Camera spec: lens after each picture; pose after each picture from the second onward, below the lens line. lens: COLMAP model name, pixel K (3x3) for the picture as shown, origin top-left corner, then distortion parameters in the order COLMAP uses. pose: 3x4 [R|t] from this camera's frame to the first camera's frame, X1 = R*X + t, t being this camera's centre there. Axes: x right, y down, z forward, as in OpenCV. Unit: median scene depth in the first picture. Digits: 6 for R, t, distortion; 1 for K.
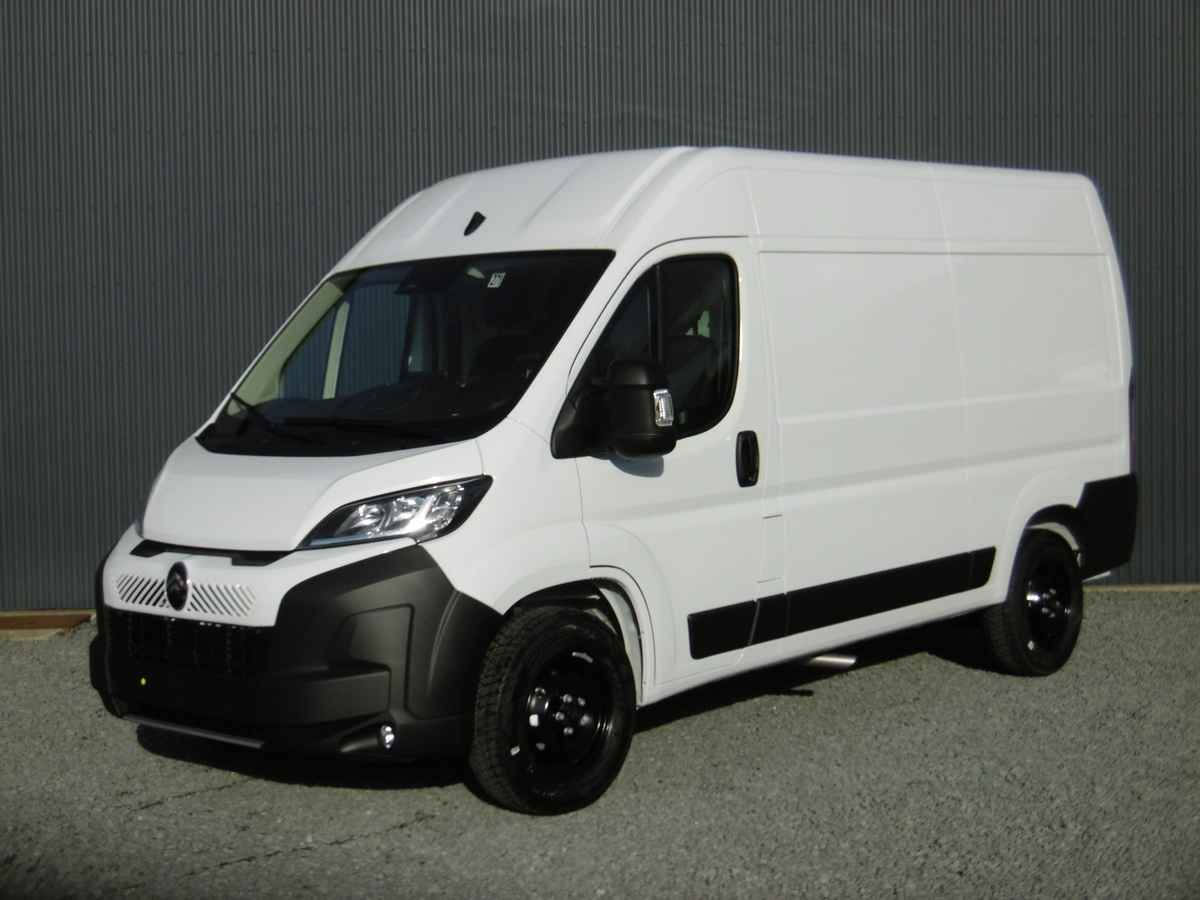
lens RADIAL K [[1770.4, 0, 600.0], [0, 1770.4, 450.0], [0, 0, 1]] dist [-0.001808, 0.083752]
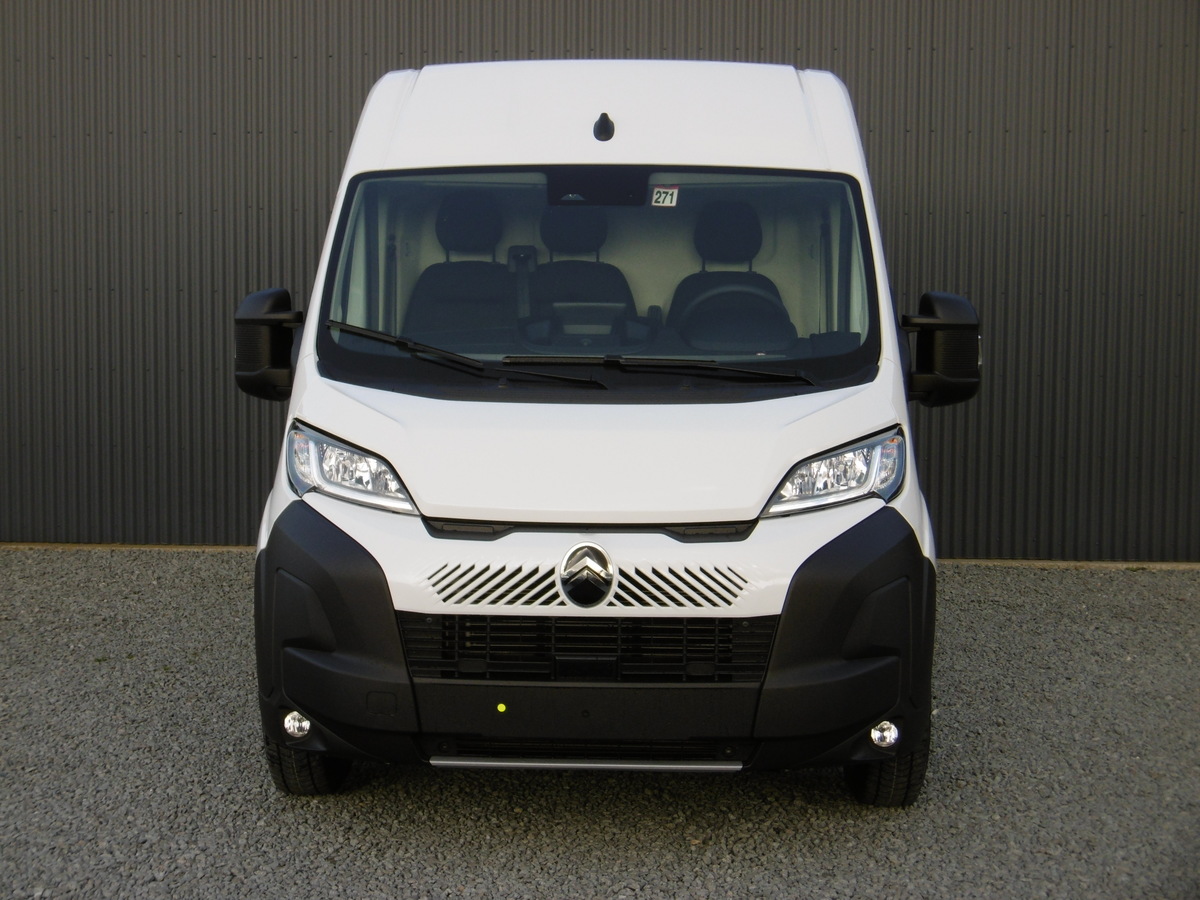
lens RADIAL K [[1811.1, 0, 581.8], [0, 1811.1, 431.7], [0, 0, 1]] dist [0.000631, 0.120904]
pose [[0.760701, -0.011855, 0.648994, -0.740174], [0.003095, 0.999888, 0.014637, 0.004146], [-0.649095, -0.009126, 0.760652, 0.411759]]
